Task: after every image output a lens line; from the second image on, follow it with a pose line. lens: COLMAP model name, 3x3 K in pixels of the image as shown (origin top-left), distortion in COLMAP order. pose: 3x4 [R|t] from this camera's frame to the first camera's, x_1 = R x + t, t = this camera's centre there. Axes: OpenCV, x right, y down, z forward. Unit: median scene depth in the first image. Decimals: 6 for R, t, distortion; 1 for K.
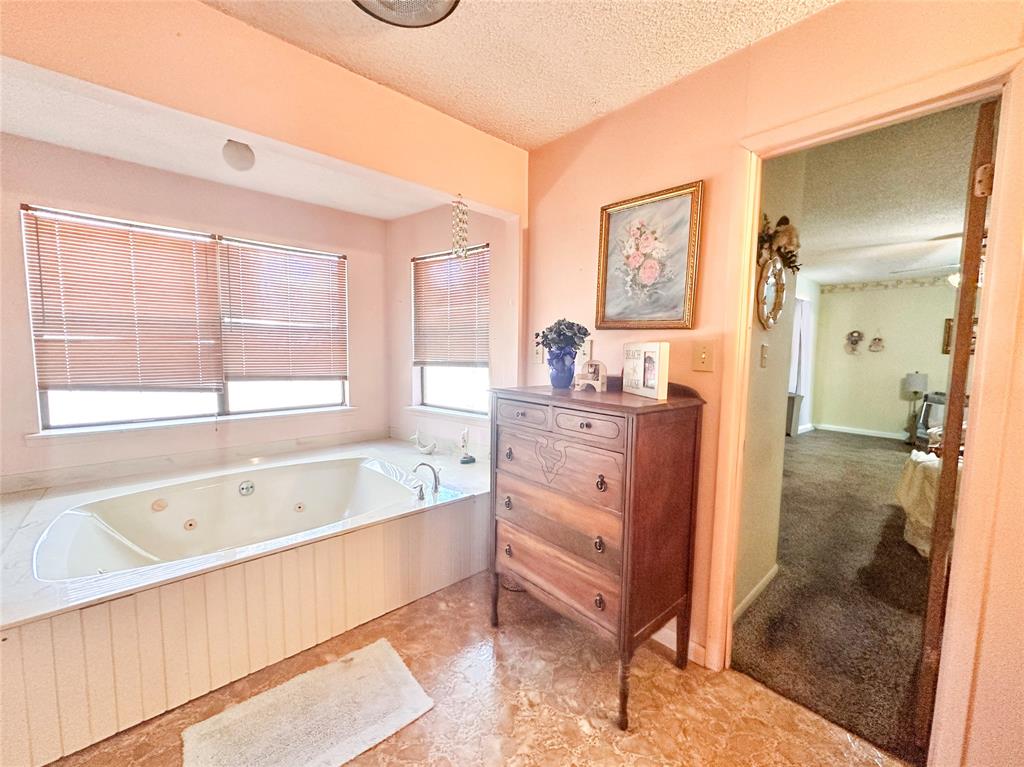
lens RADIAL K [[410.6, 0, 508.8], [0, 410.6, 385.6], [0, 0, 1]] dist [-0.002452, -0.000618]
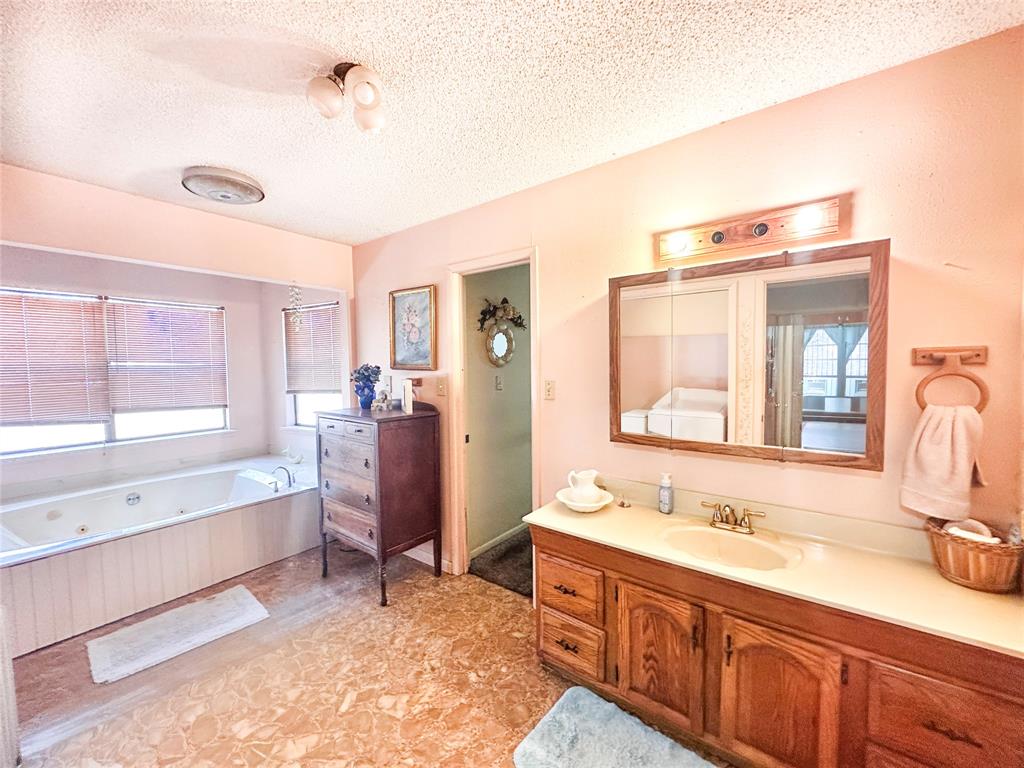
lens RADIAL K [[410.6, 0, 516.1], [0, 410.6, 385.3], [0, 0, 1]] dist [-0.002452, -0.000618]
pose [[0.982907, -0.035624, 0.180621, 0.421463], [0.042519, 0.998502, -0.034442, -0.004327], [-0.179123, 0.041533, 0.982950, -0.642742]]
